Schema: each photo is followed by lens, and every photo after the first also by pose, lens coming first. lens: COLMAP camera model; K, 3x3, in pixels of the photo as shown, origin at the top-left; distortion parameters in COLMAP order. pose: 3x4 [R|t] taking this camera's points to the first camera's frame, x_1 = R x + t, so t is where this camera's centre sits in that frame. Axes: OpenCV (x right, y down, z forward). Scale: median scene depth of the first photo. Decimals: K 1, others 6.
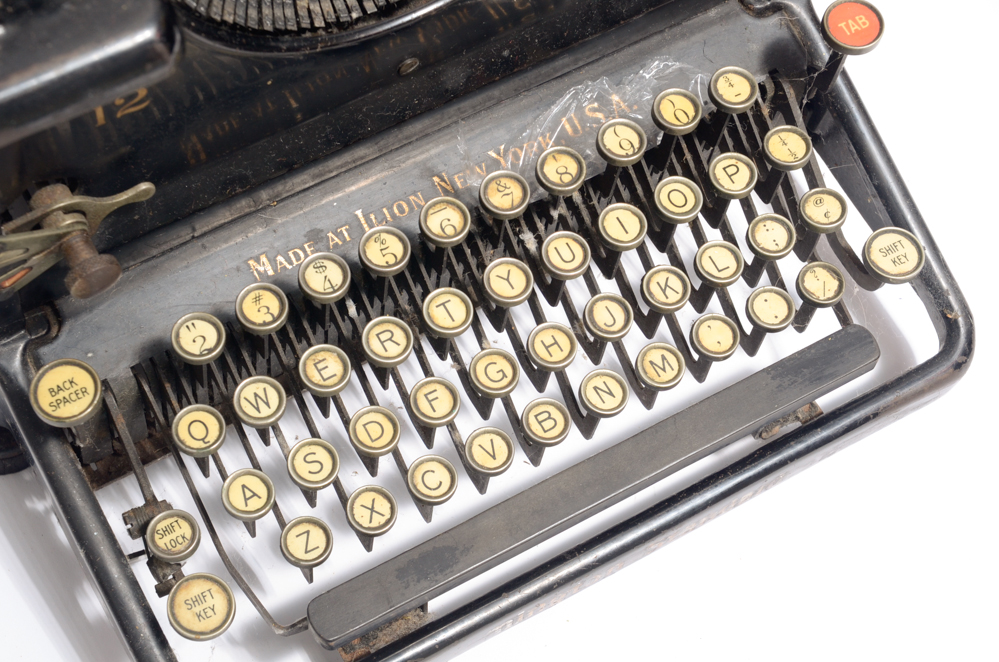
lens RADIAL K [[1929.3, 0, 471.9], [0, 1929.3, 356.8], [0, 0, 1]] dist [0.056827, 0.390017]
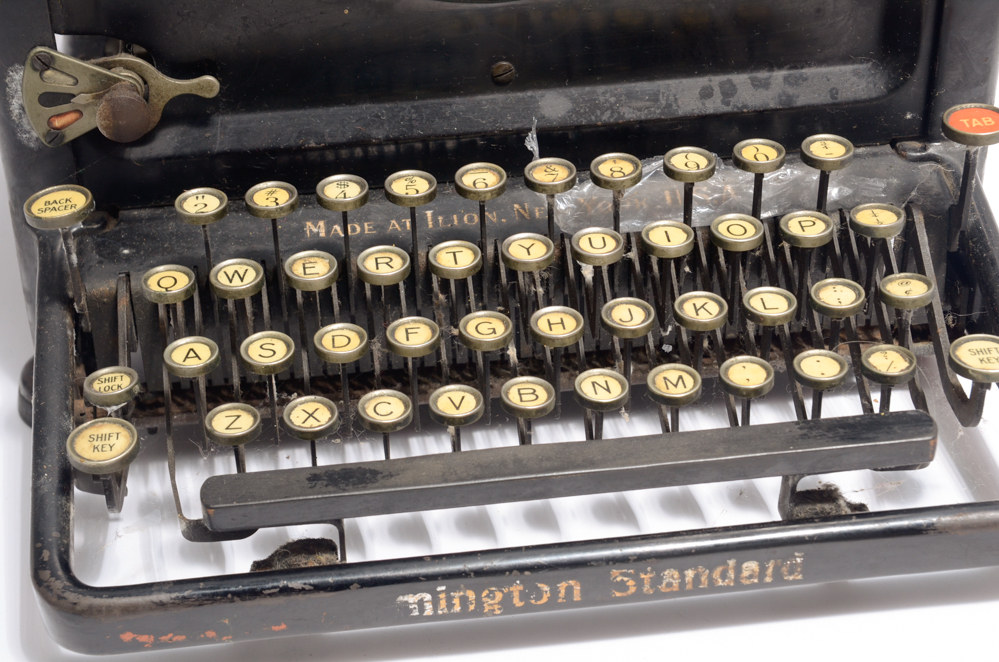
lens RADIAL K [[1929.3, 0, 471.9], [0, 1929.3, 356.8], [0, 0, 1]] dist [0.056827, 0.390017]
pose [[0.909605, 0.135105, -0.392895, 0.374023], [-0.315601, 0.839712, -0.441906, 0.433860], [0.270214, 0.525957, 0.806445, 0.245548]]
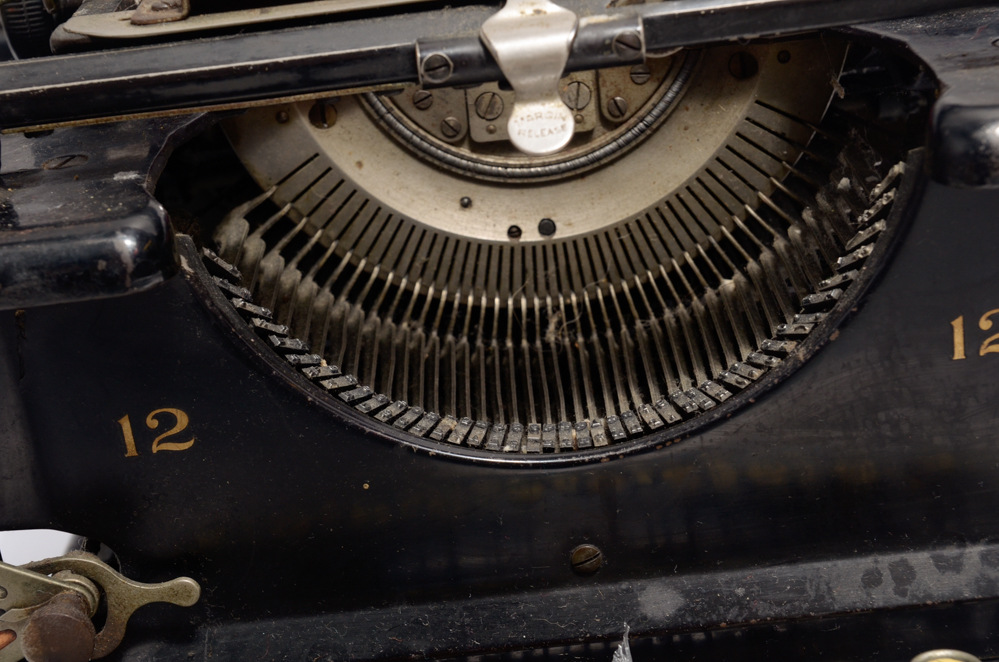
lens RADIAL K [[1894.9, 0, 474.2], [0, 1894.9, 353.4], [0, 0, 1]] dist [0.013686, 0.275234]
pose [[0.850535, 0.014859, -0.525709, 0.315592], [-0.362221, 0.741269, -0.565081, 0.222879], [0.381295, 0.671044, 0.635857, 0.457580]]
